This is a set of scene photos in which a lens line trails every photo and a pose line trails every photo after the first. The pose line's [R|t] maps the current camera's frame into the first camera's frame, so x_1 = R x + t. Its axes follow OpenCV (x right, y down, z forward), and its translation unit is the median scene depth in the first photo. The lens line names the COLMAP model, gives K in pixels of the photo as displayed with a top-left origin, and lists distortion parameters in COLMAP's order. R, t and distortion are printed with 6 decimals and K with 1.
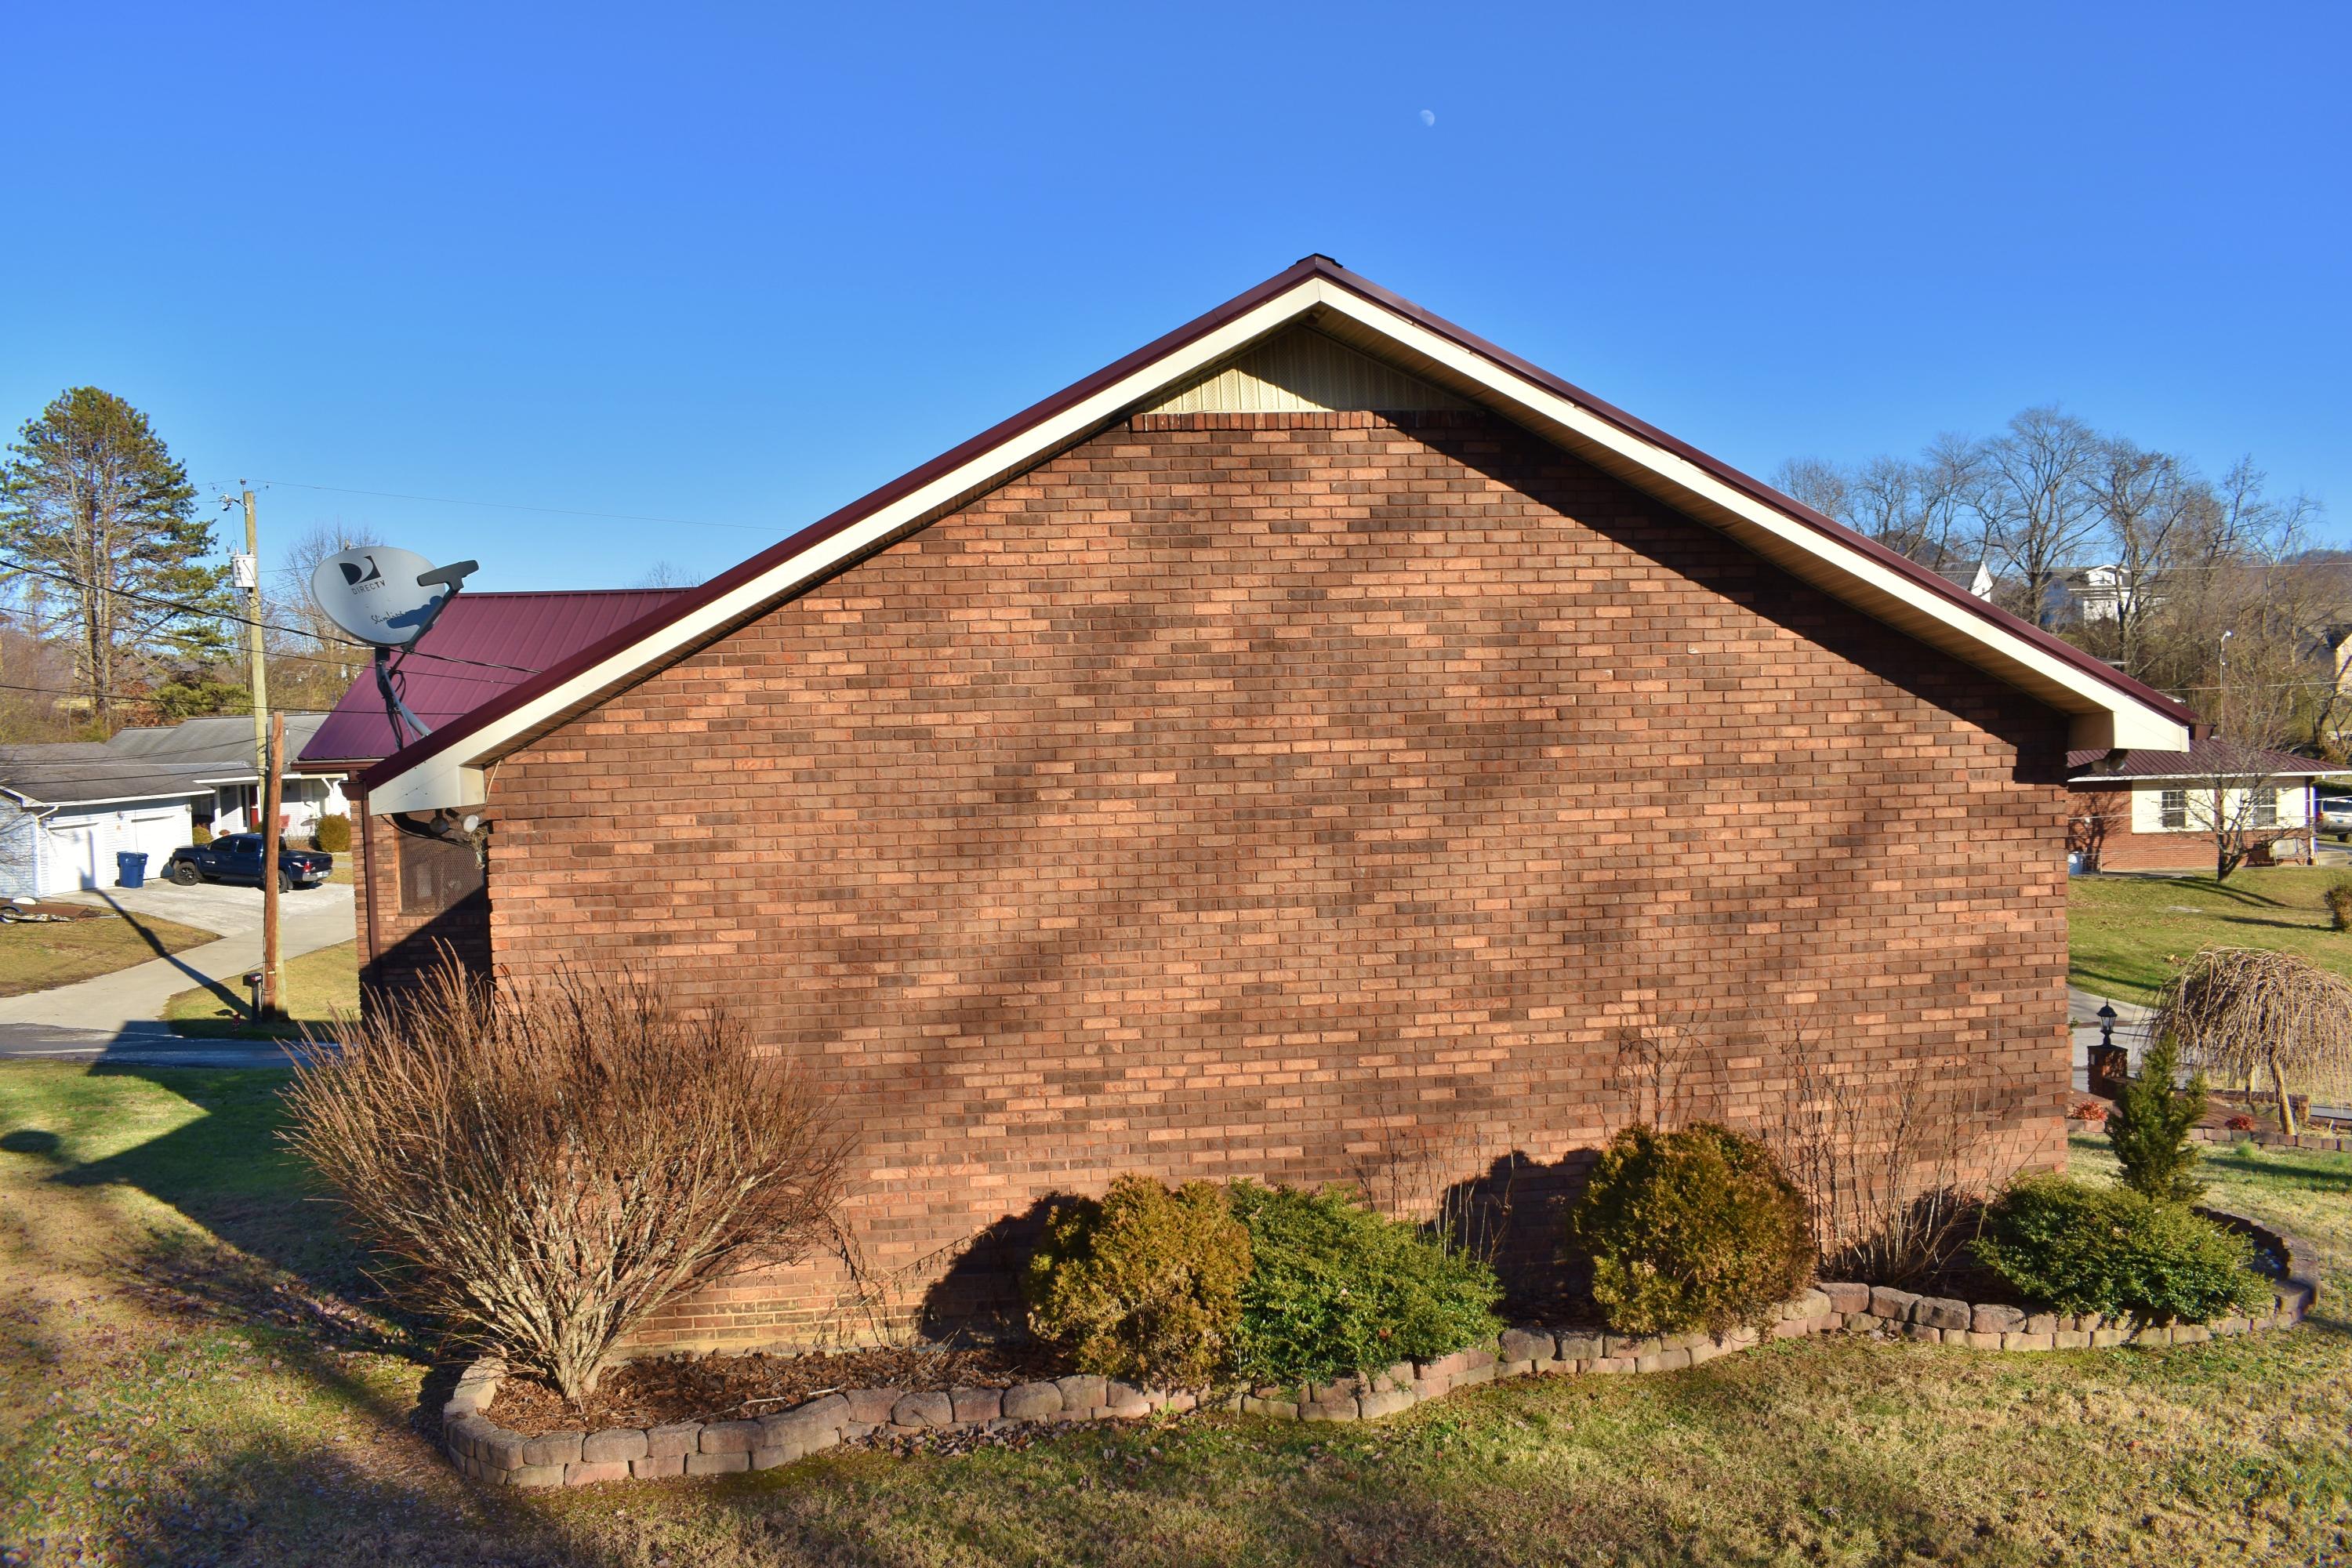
lens RADIAL K [[1829.0, 0, 1180.2], [0, 1829.0, 788.1], [0, 0, 1]] dist [-0.094782, 0.014605]
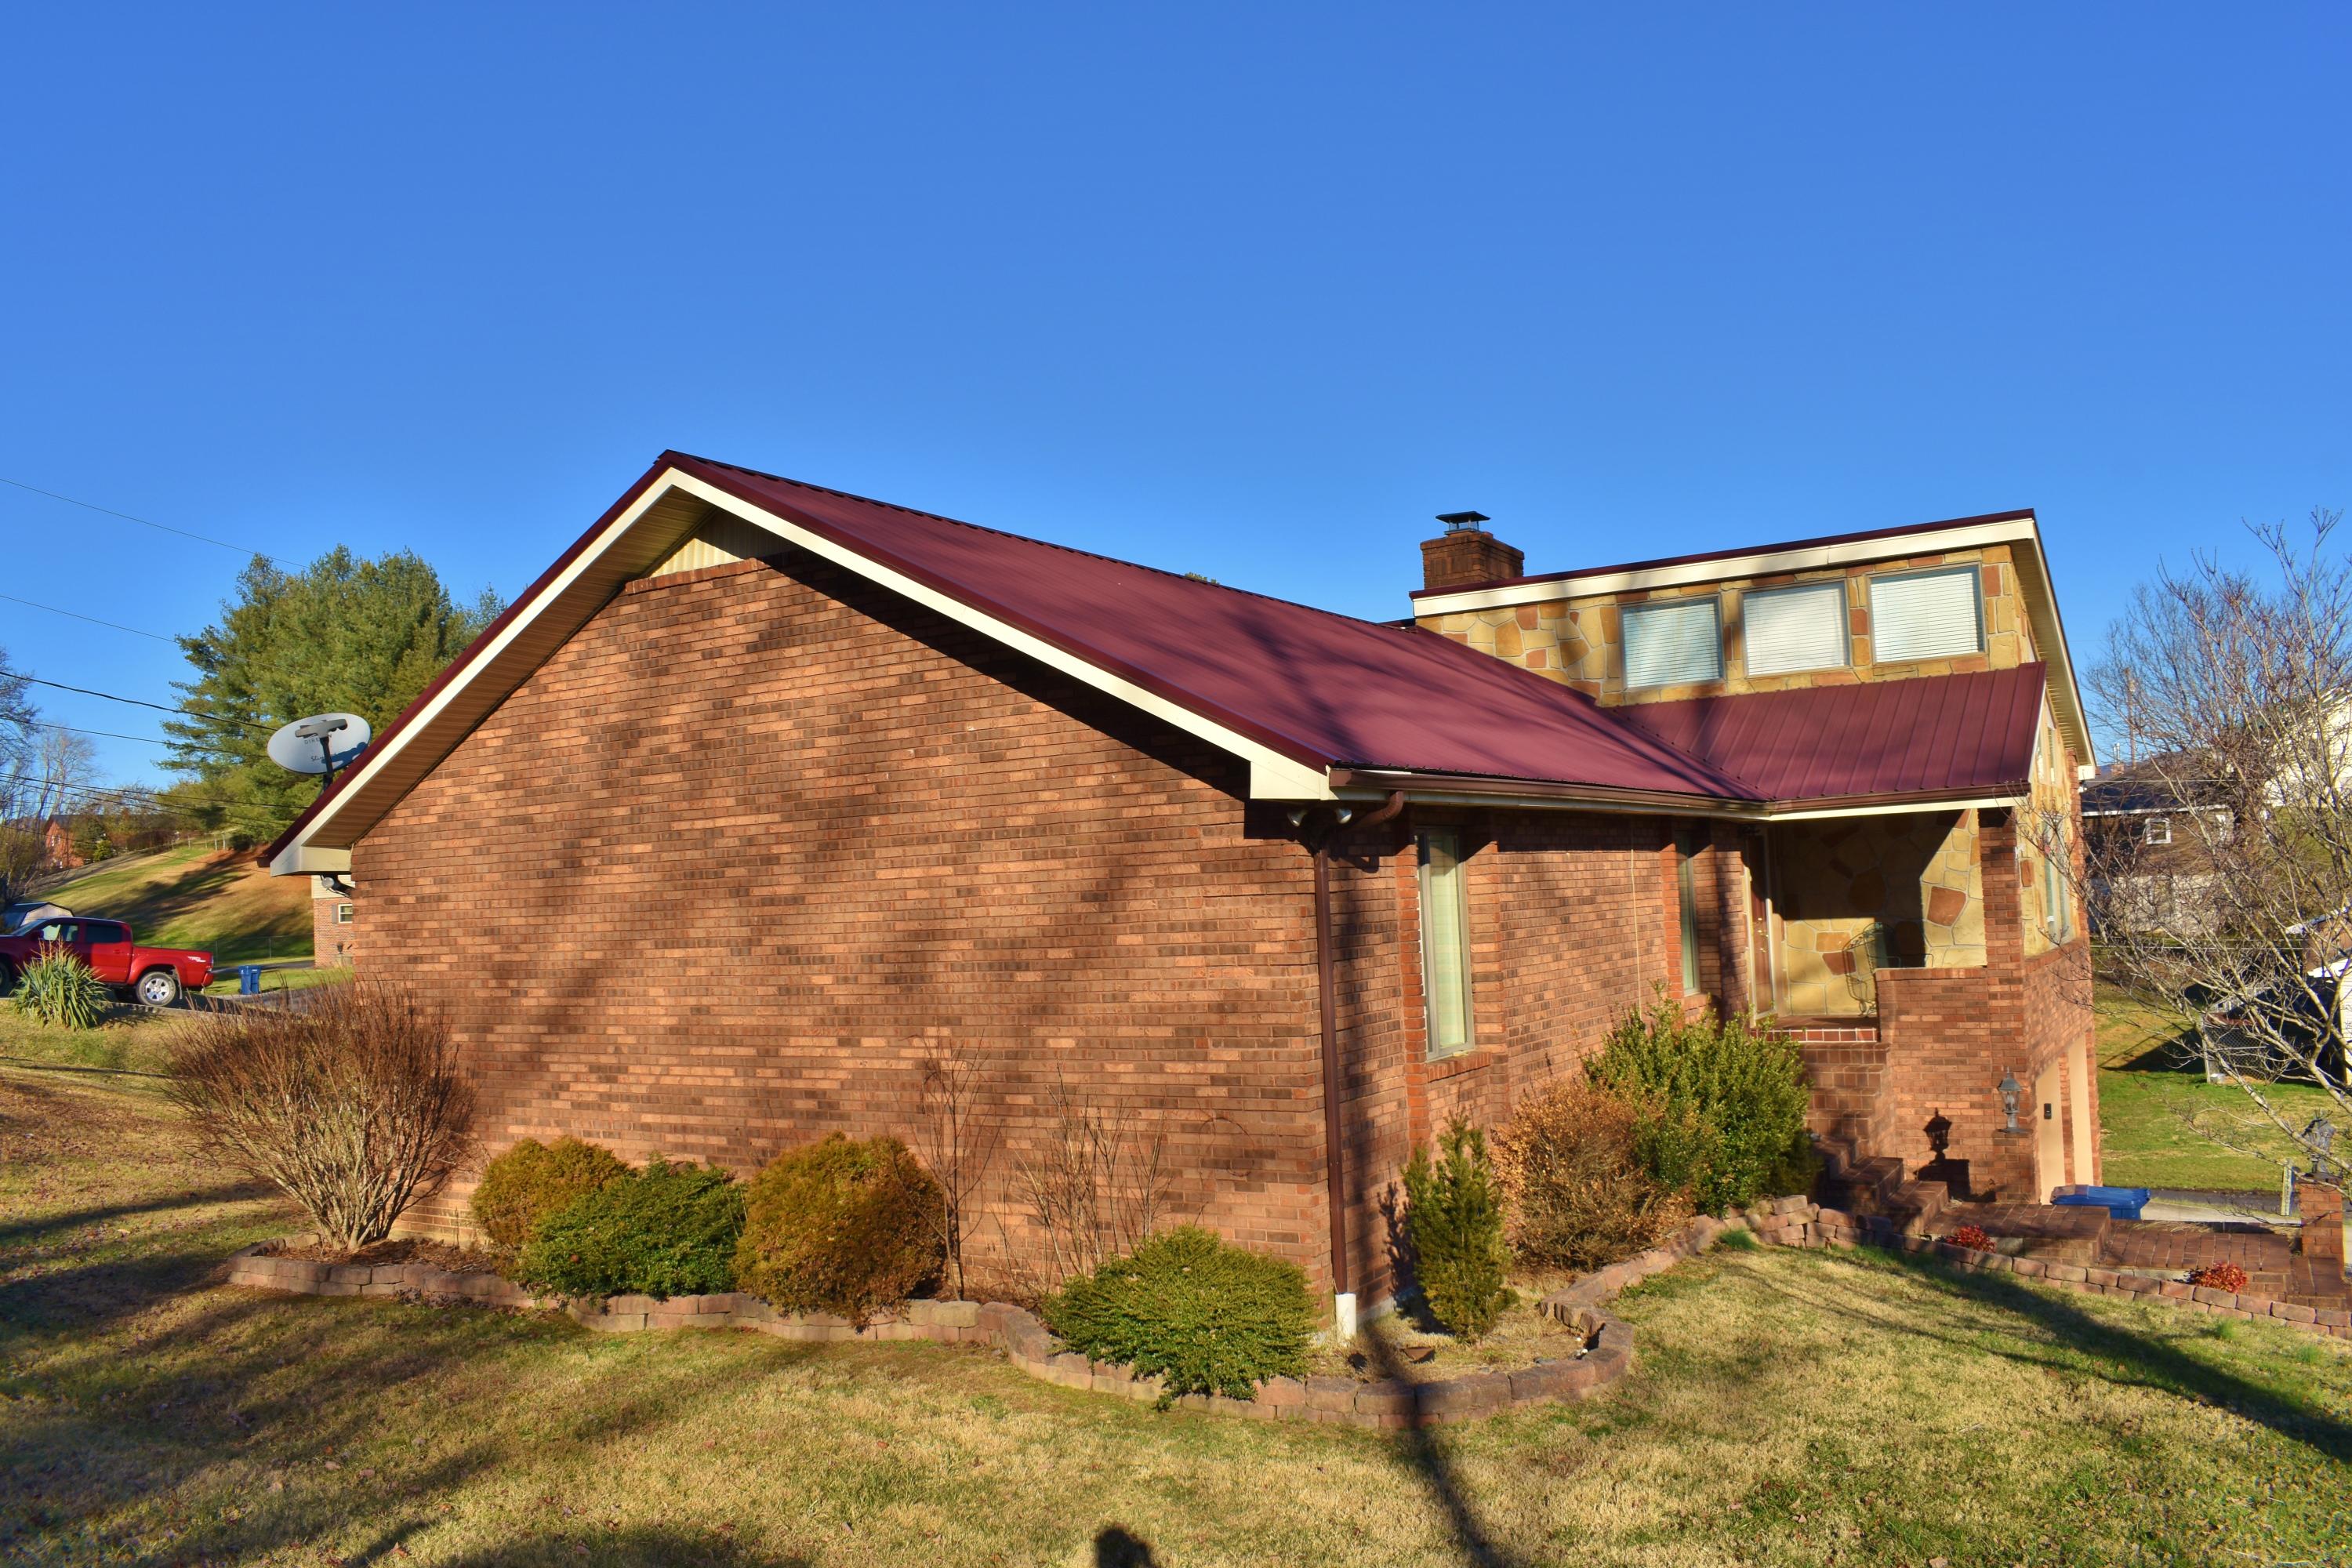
lens RADIAL K [[1829.0, 0, 1185.9], [0, 1829.0, 791.4], [0, 0, 1]] dist [-0.094782, 0.014605]
pose [[0.795214, -0.039635, -0.605032, 1.098257], [-0.003018, 0.997590, -0.069317, 0.043333], [0.606321, 0.056948, 0.793178, 0.180630]]
